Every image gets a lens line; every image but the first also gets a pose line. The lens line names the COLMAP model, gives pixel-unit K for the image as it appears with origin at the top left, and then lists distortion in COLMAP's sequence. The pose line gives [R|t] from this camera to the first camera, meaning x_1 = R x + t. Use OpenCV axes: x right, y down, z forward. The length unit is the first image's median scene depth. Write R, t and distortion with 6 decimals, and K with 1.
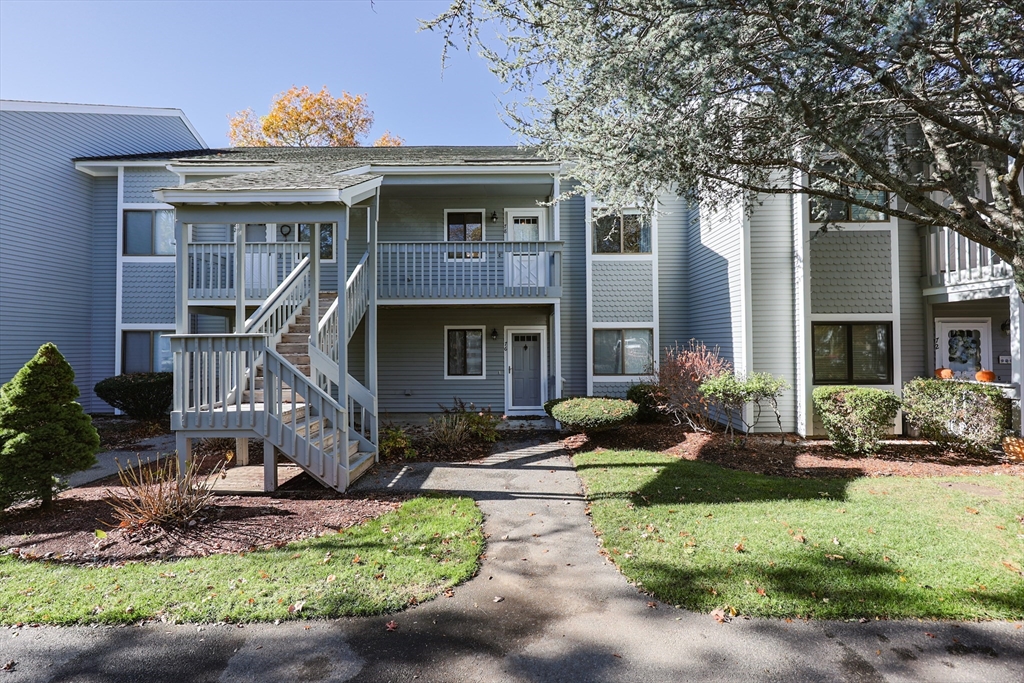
lens RADIAL K [[452.0, 0, 512.6], [0, 452.0, 339.0], [0, 0, 1]] dist [-0.000369, -0.000093]
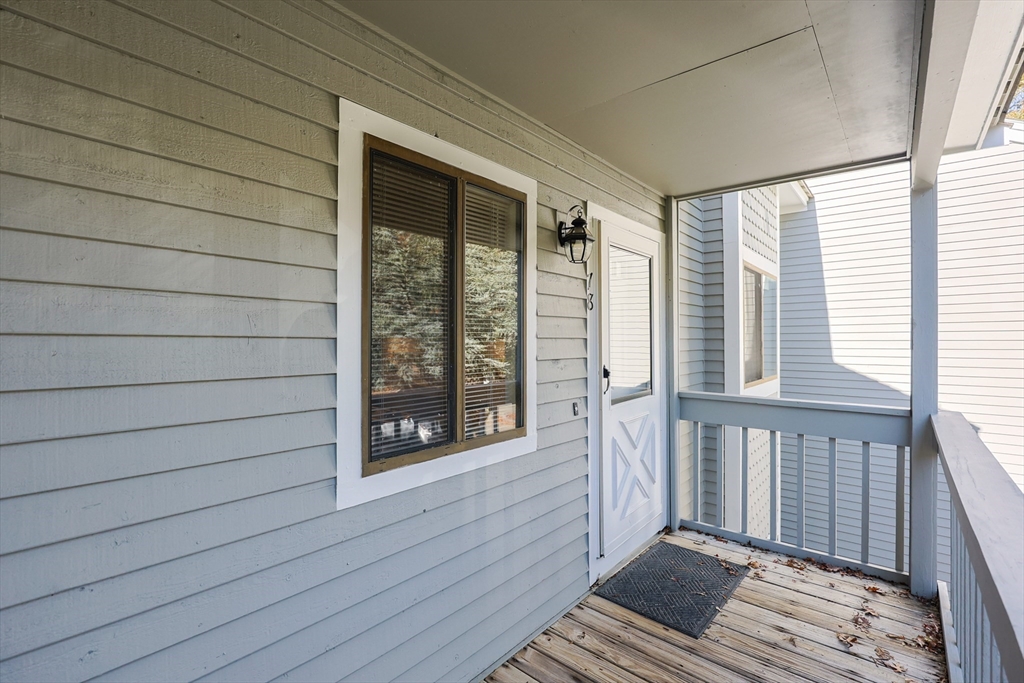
lens RADIAL K [[452.0, 0, 515.7], [0, 452.0, 341.7], [0, 0, 1]] dist [-0.000369, -0.000093]
pose [[0.645265, 0.000195, 0.763959, -0.218210], [-0.009558, 0.999924, 0.007818, -0.219513], [-0.763899, -0.012347, 0.645218, 0.877216]]
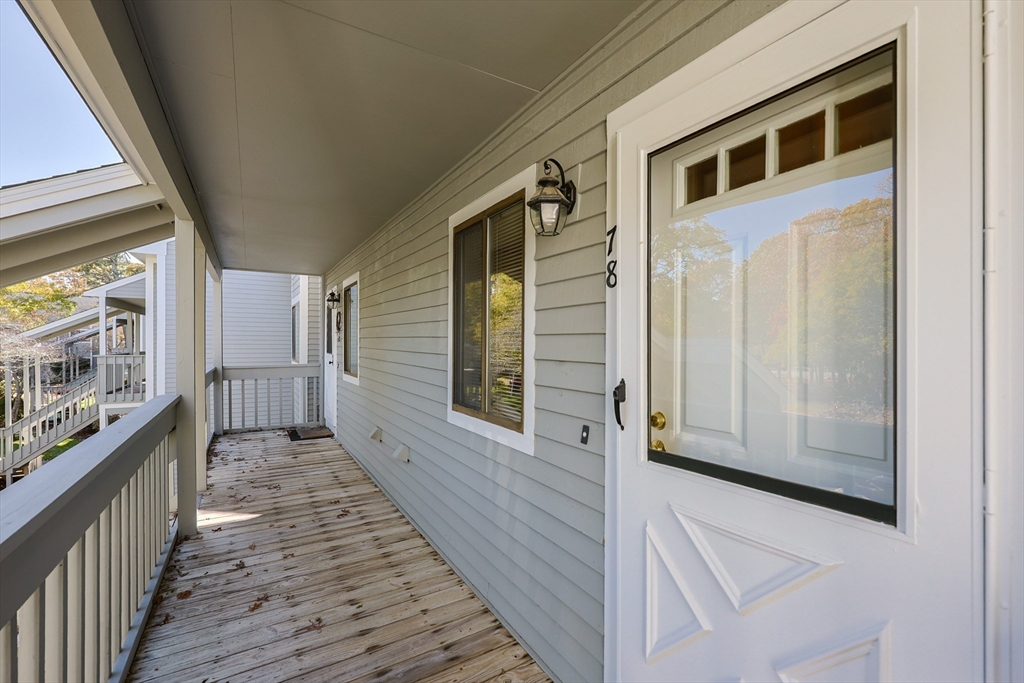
lens RADIAL K [[452.0, 0, 517.4], [0, 452.0, 340.8], [0, 0, 1]] dist [-0.000369, -0.000093]
pose [[0.524317, 0.005967, -0.851502, 0.088177], [0.009004, 0.999881, 0.012550, -0.219302], [0.851476, -0.014247, 0.524201, 0.896825]]
